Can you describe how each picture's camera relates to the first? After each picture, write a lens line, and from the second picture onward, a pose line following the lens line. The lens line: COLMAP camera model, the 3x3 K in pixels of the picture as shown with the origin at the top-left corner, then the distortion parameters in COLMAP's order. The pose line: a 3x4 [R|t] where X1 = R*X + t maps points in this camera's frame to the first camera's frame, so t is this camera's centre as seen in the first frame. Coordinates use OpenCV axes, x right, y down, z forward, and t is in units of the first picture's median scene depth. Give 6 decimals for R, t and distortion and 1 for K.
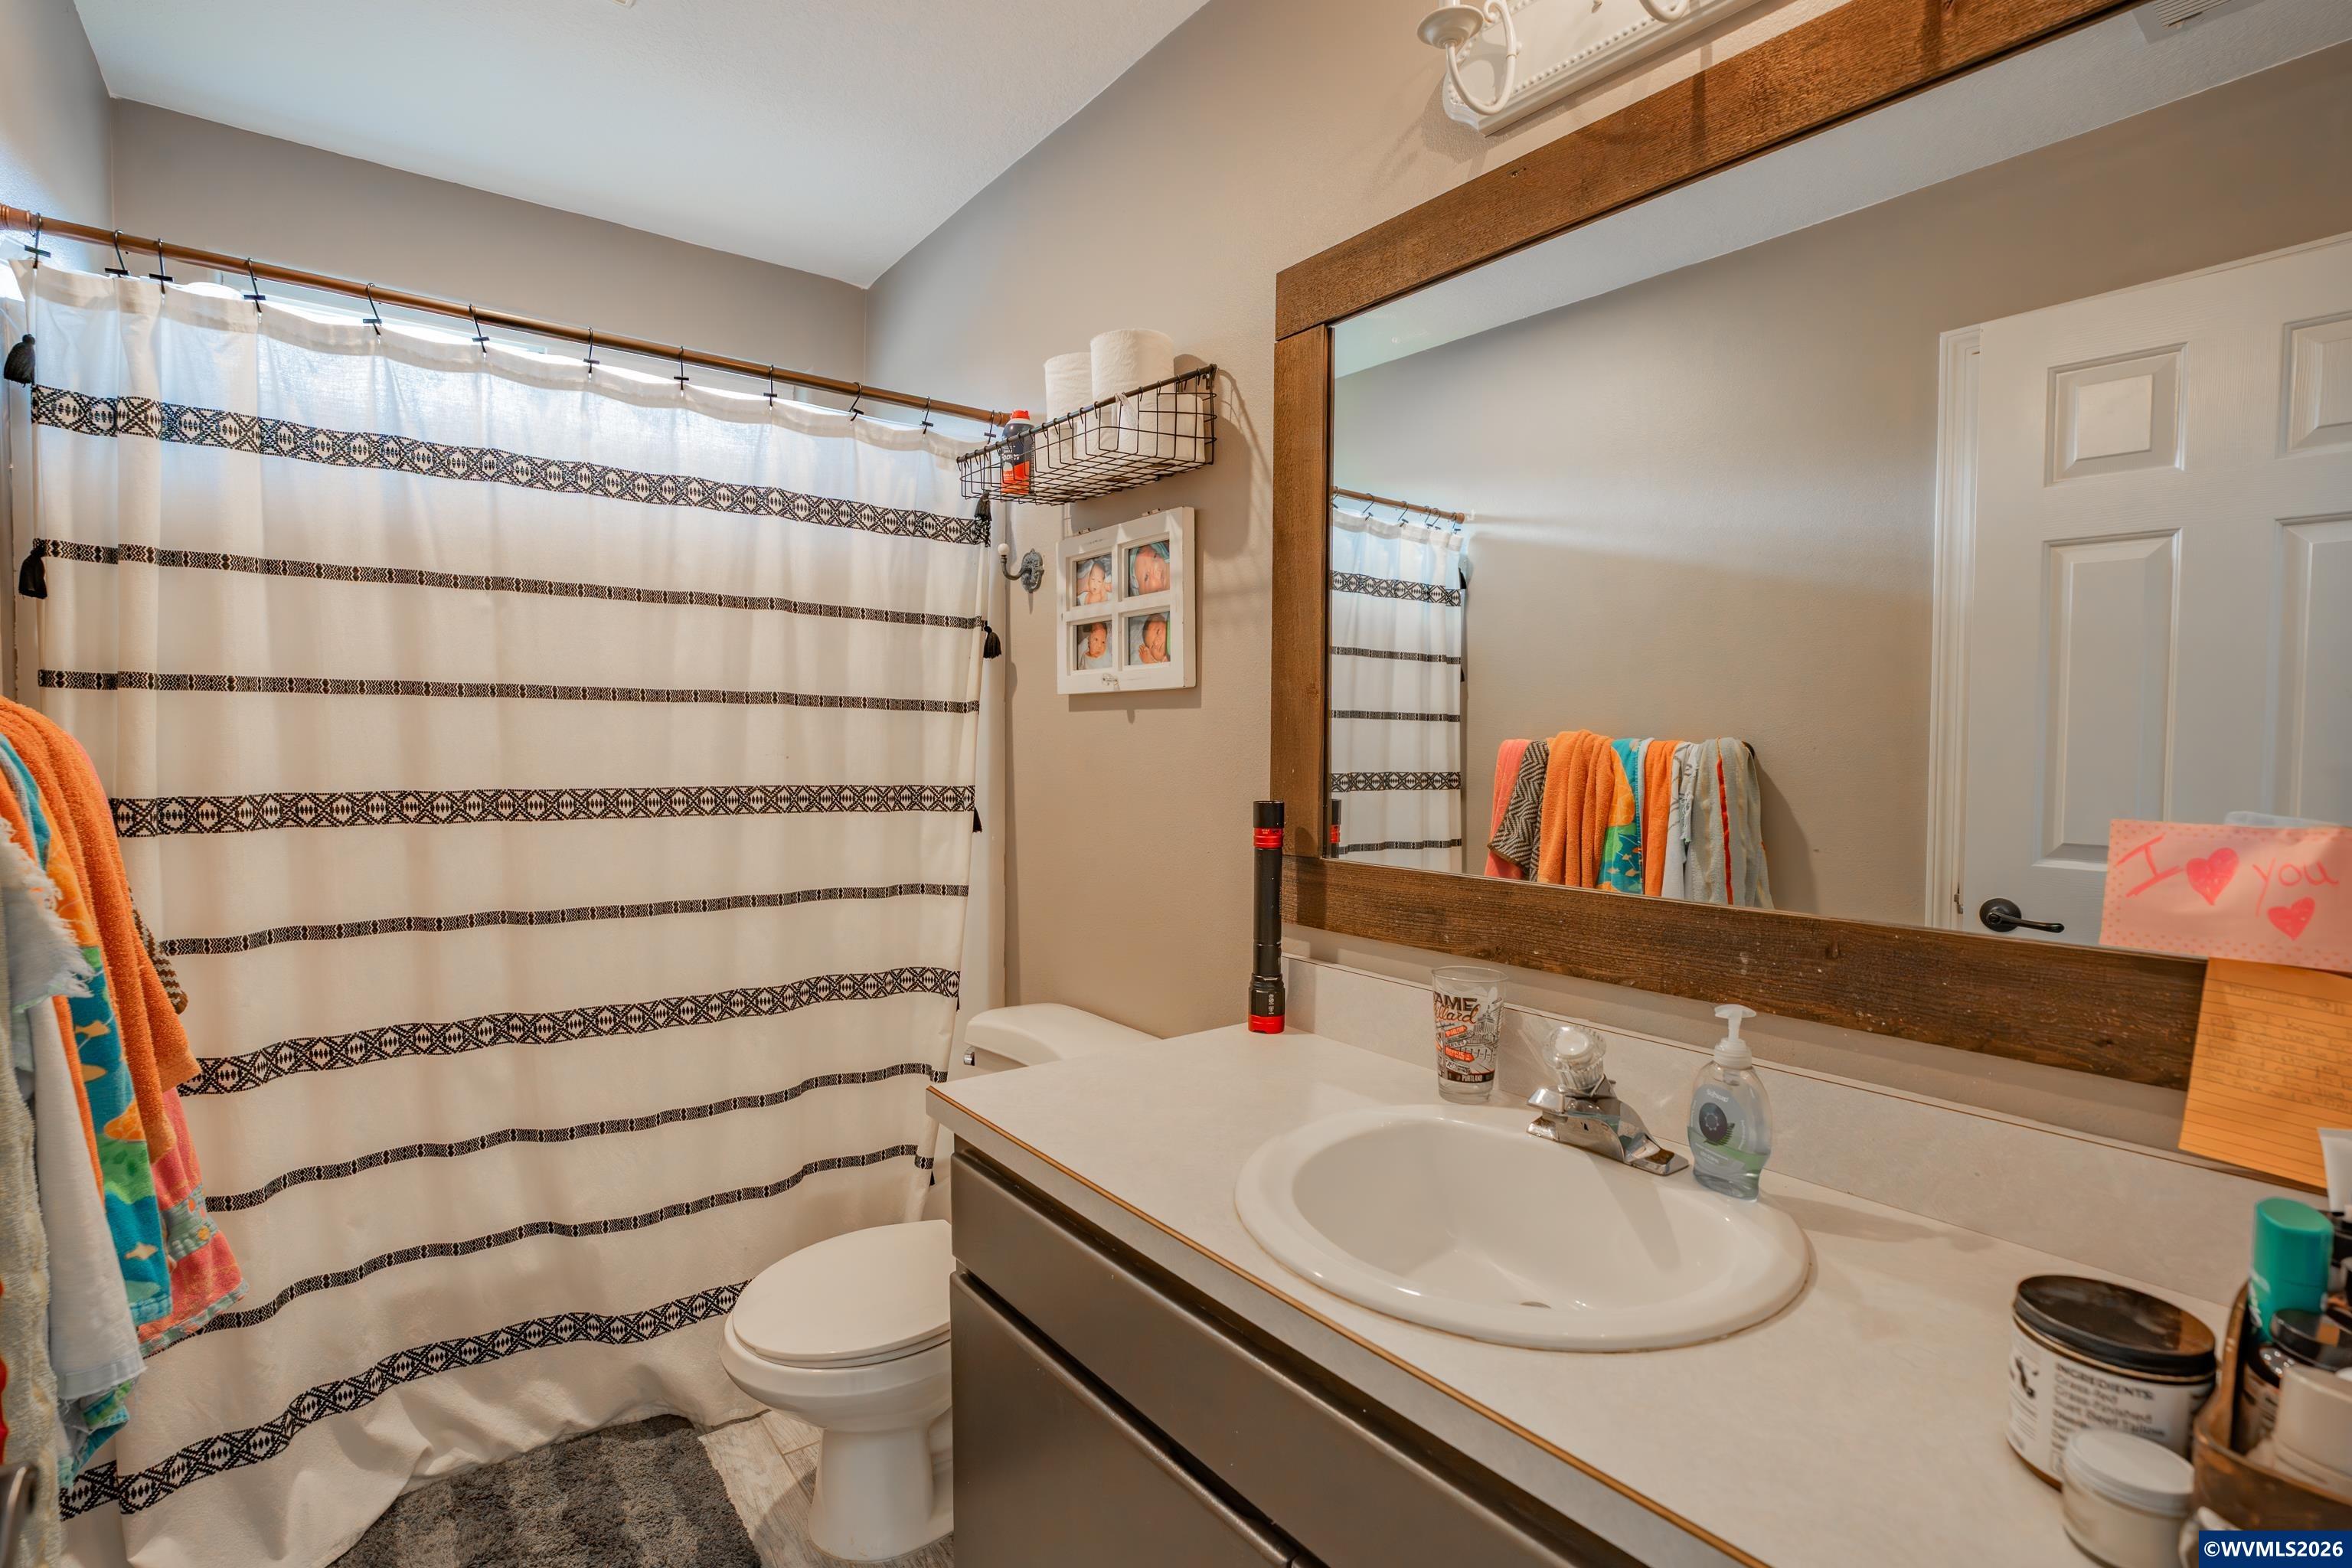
lens RADIAL K [[1087.0, 0, 1173.4], [0, 1087.0, 793.2], [0, 0, 1]] dist [-0.039750, 0.005169]
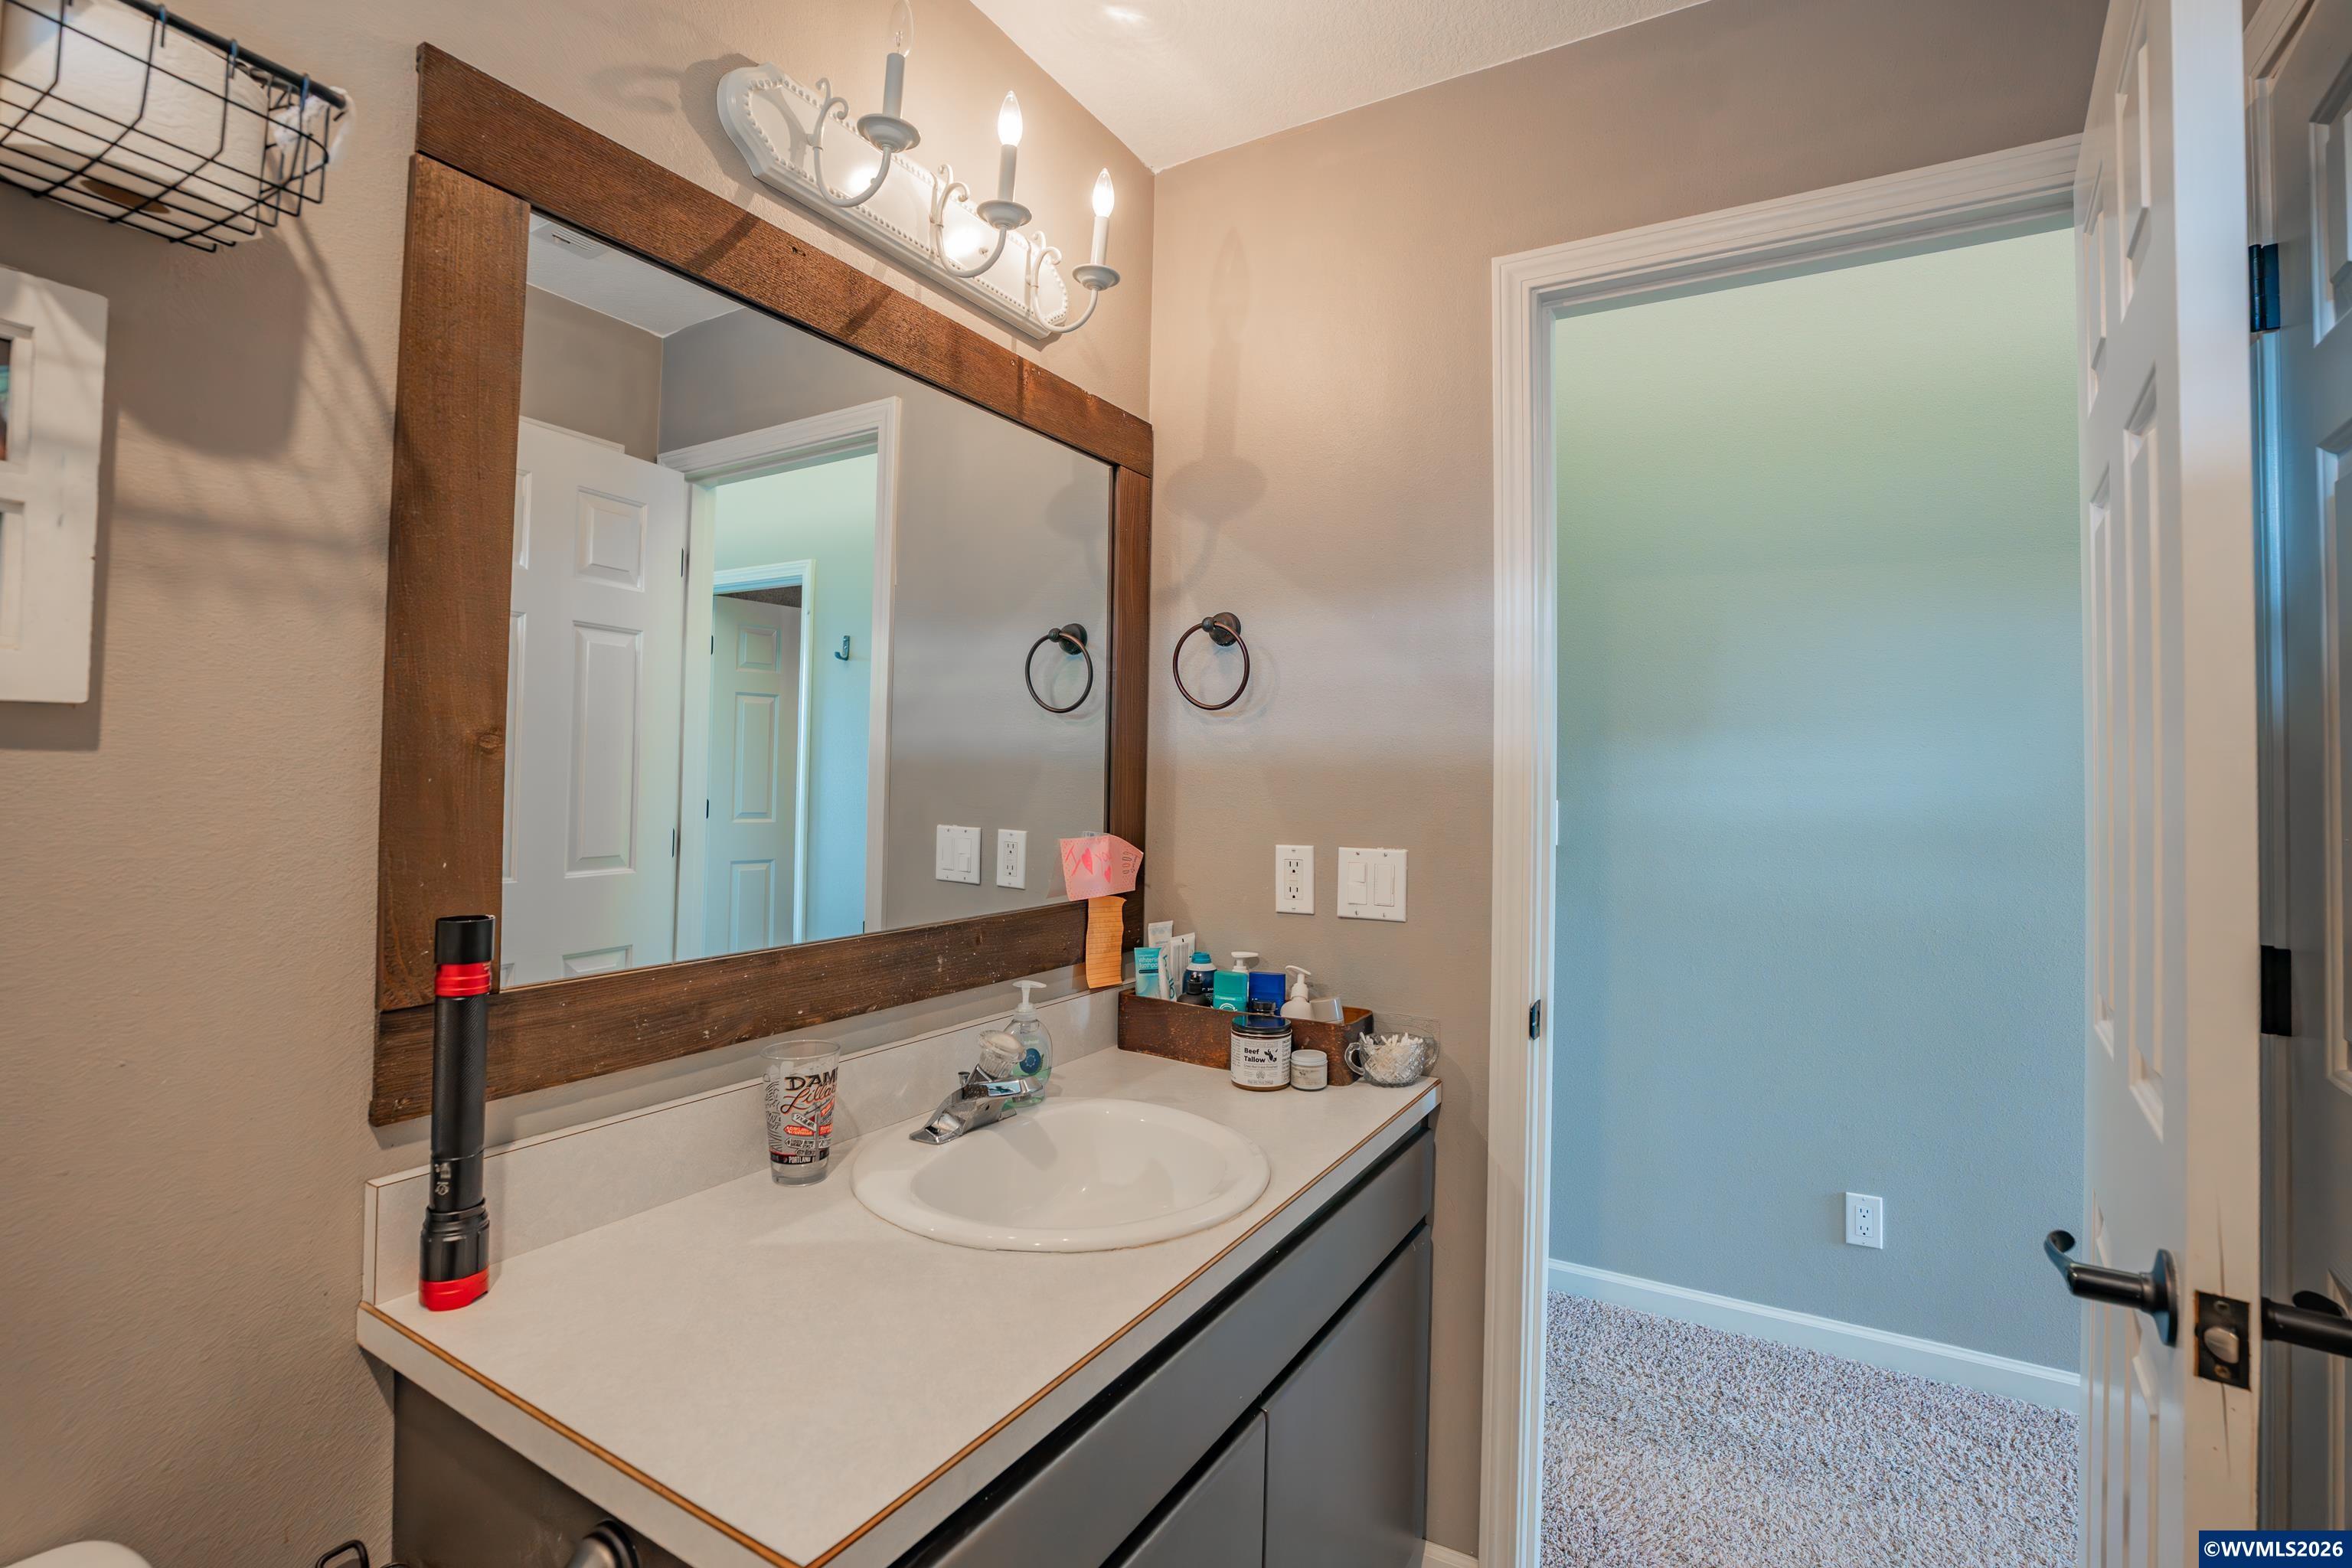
lens RADIAL K [[1087.0, 0, 1150.9], [0, 1087.0, 763.6], [0, 0, 1]] dist [-0.039750, 0.005169]
pose [[-0.359348, -0.006412, 0.933182, -0.700021], [0.020989, 0.999668, 0.014952, -0.093002], [-0.932968, 0.024960, -0.359094, 0.982115]]
